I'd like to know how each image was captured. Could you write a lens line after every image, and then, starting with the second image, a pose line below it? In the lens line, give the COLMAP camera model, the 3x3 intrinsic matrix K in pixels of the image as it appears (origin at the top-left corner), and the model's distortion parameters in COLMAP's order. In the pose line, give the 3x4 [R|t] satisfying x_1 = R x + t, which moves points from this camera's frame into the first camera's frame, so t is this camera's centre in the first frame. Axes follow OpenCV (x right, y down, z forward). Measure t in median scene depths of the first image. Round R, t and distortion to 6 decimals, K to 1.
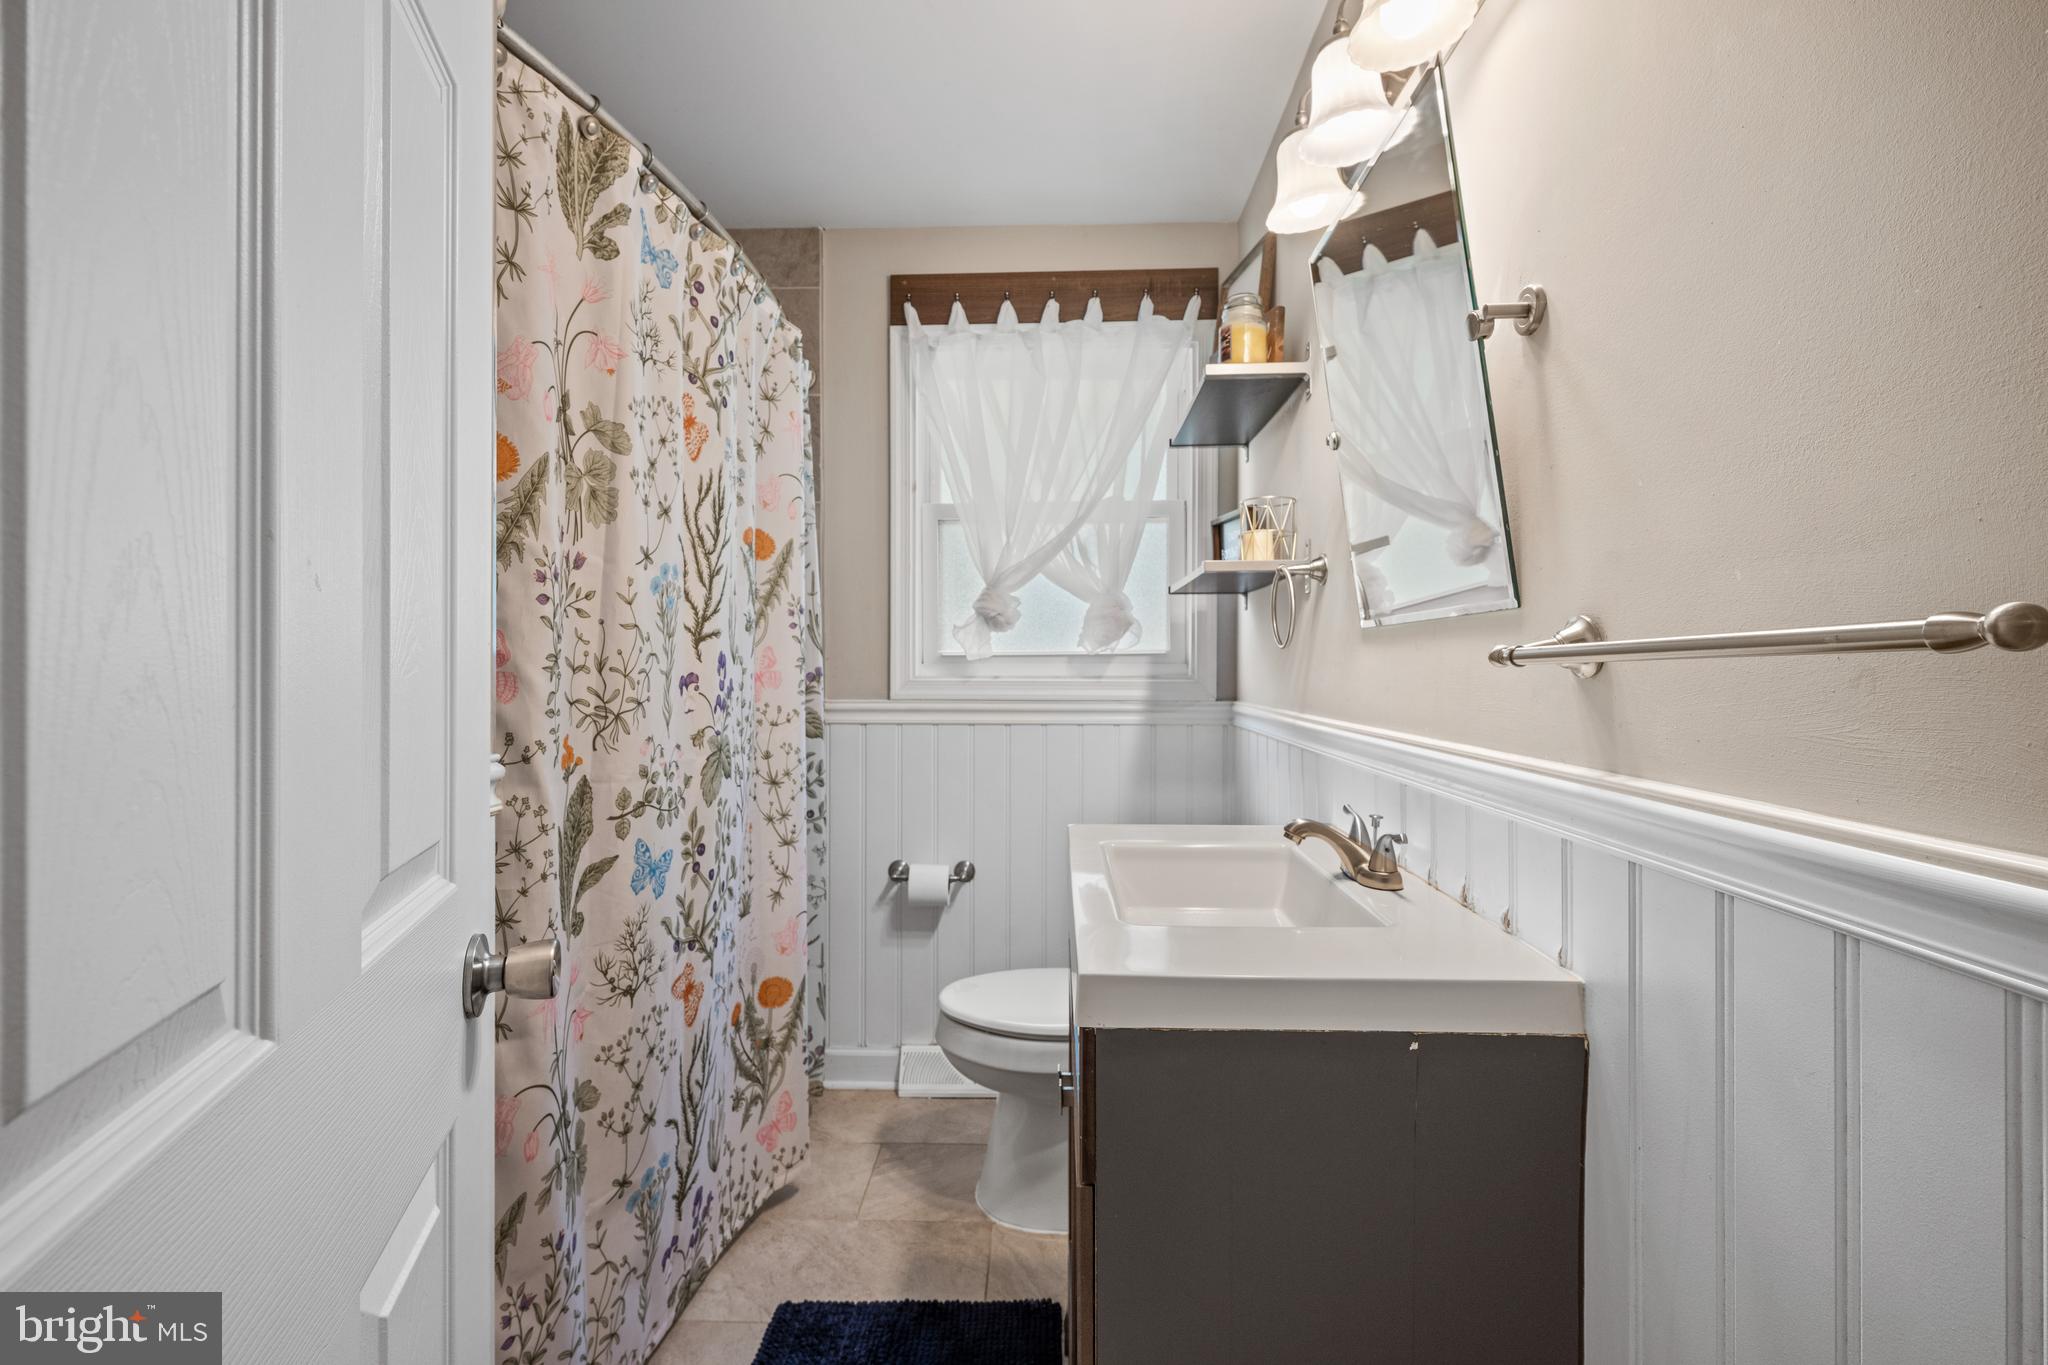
lens RADIAL K [[851.8, 0, 1030.3], [0, 851.8, 668.6], [0, 0, 1]] dist [0.015999, 0.000366]
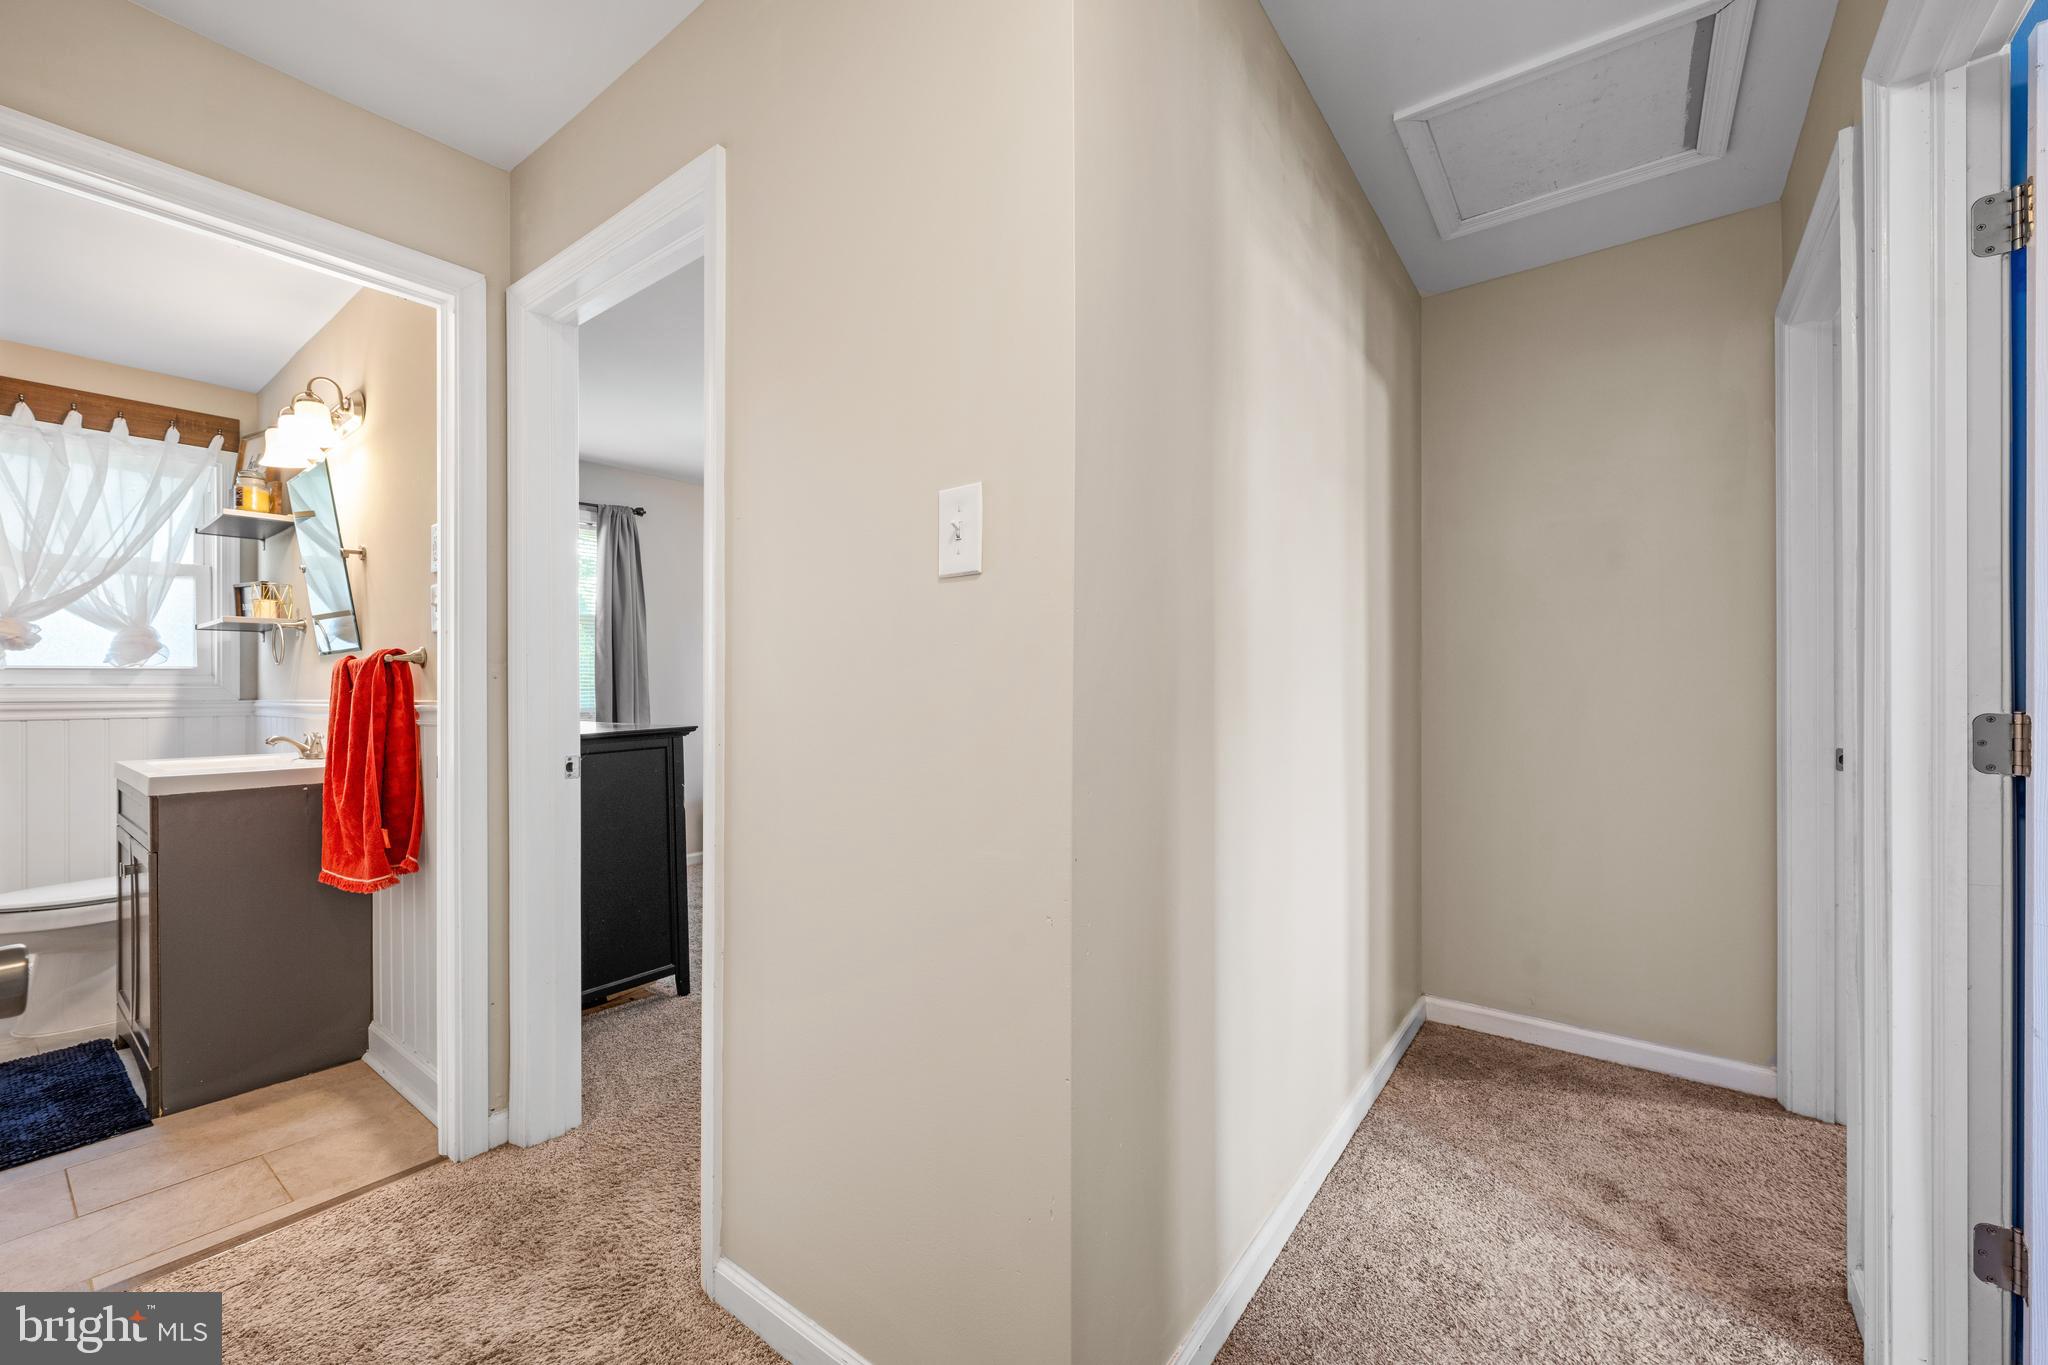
lens RADIAL K [[814.5, 0, 1038.2], [0, 814.5, 694.2], [0, 0, 1]] dist [-0.002032, -0.000042]
pose [[0.571650, -0.004726, 0.820484, -0.167683], [0.009144, 0.999958, -0.000611, 0.042210], [-0.820446, 0.007851, 0.571670, -1.052884]]
